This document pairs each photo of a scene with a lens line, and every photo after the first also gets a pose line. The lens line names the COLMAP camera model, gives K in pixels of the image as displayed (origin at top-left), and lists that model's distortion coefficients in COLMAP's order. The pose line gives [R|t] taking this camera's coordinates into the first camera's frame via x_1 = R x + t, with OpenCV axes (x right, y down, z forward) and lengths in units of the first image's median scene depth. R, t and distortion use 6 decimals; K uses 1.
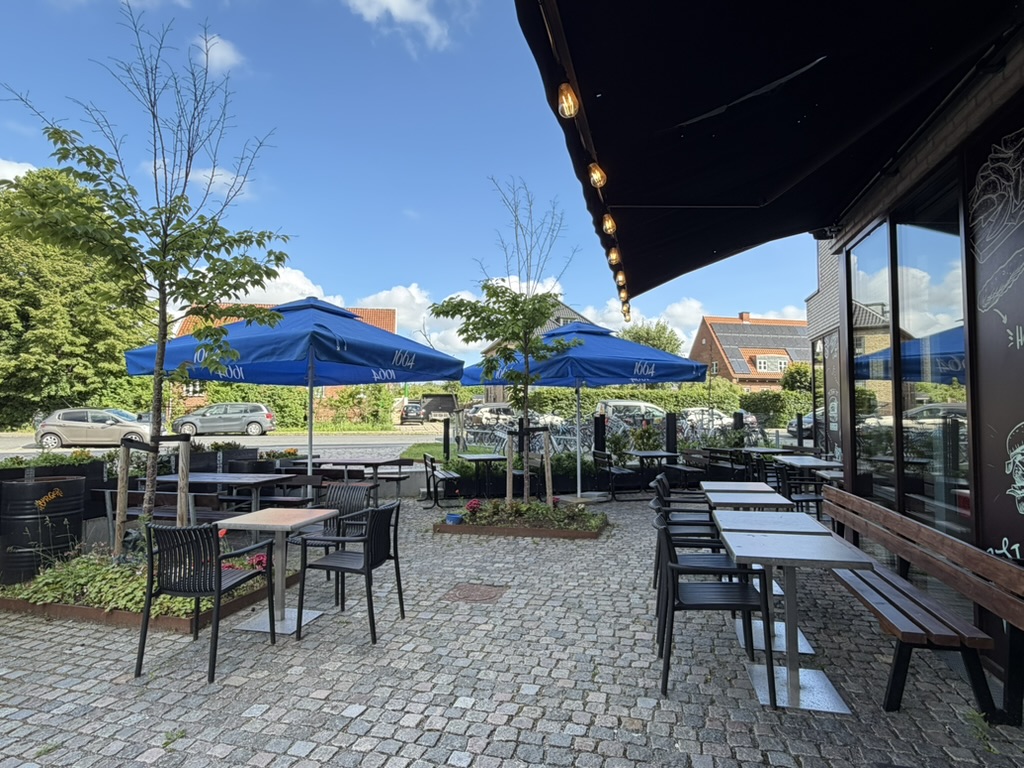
lens RADIAL K [[536.5, 0, 510.9], [0, 536.5, 384.4], [0, 0, 1]] dist [0.000144, -0.000115]
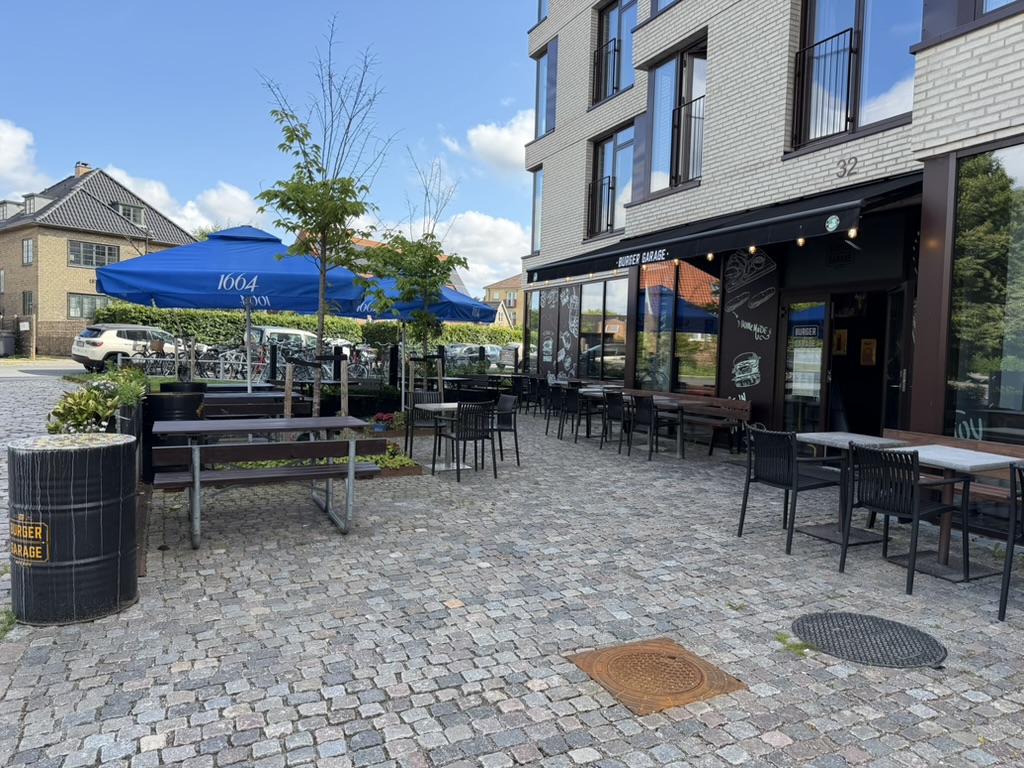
lens RADIAL K [[707.0, 0, 511.9], [0, 707.0, 386.1], [0, 0, 1]] dist [0.006443, 0.000463]
pose [[0.739909, -0.013790, 0.672566, -0.648135], [-0.063267, 0.993932, 0.089981, -0.006991], [-0.669726, -0.109129, 0.734546, -0.248289]]
